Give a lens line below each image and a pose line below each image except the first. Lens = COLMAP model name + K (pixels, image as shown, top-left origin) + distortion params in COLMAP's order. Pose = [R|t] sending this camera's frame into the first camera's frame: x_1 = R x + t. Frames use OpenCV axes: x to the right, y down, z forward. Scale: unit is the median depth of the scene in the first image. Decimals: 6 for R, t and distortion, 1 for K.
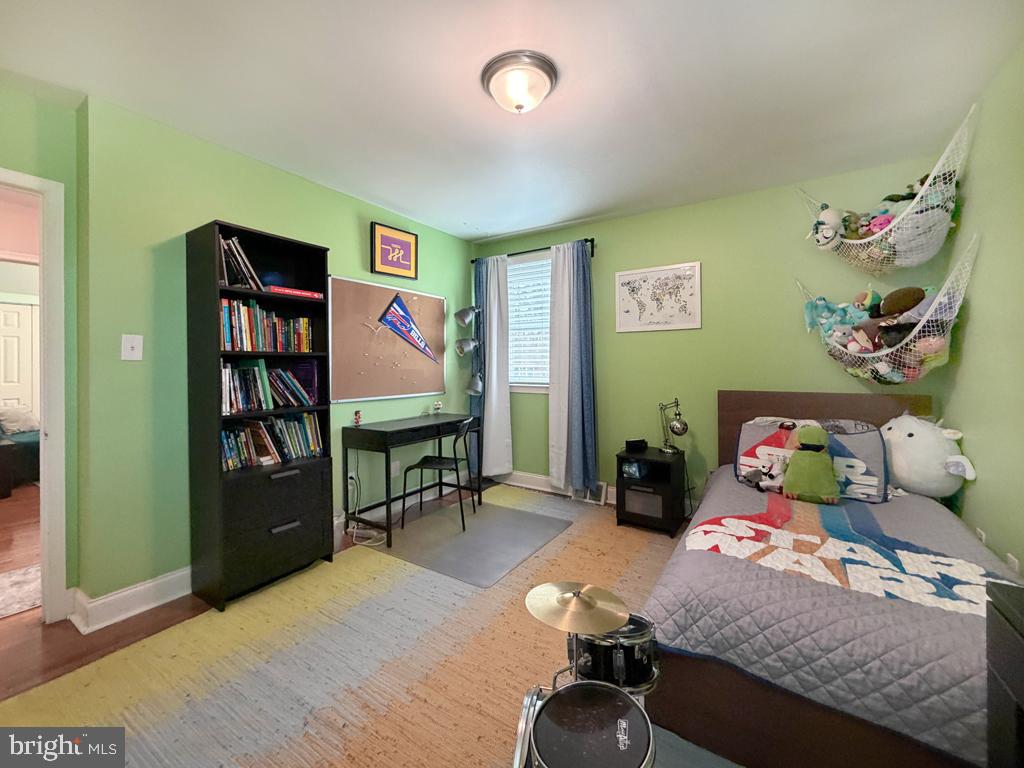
lens RADIAL K [[416.7, 0, 516.4], [0, 416.7, 366.3], [0, 0, 1]] dist [0.003856, -0.001049]
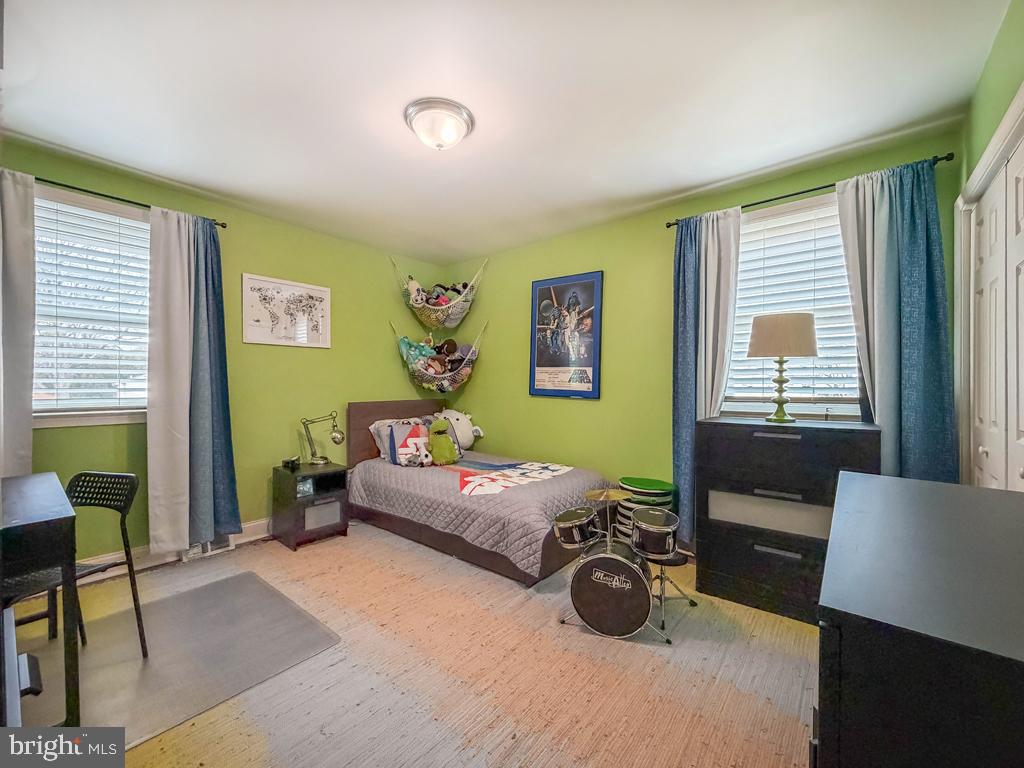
lens RADIAL K [[416.7, 0, 512.8], [0, 416.7, 384.7], [0, 0, 1]] dist [0.003856, -0.001049]
pose [[0.114679, 0.003847, 0.993395, -0.646104], [0.005048, 0.999977, -0.004455, 0.014667], [-0.993390, 0.005526, 0.114657, 0.409563]]
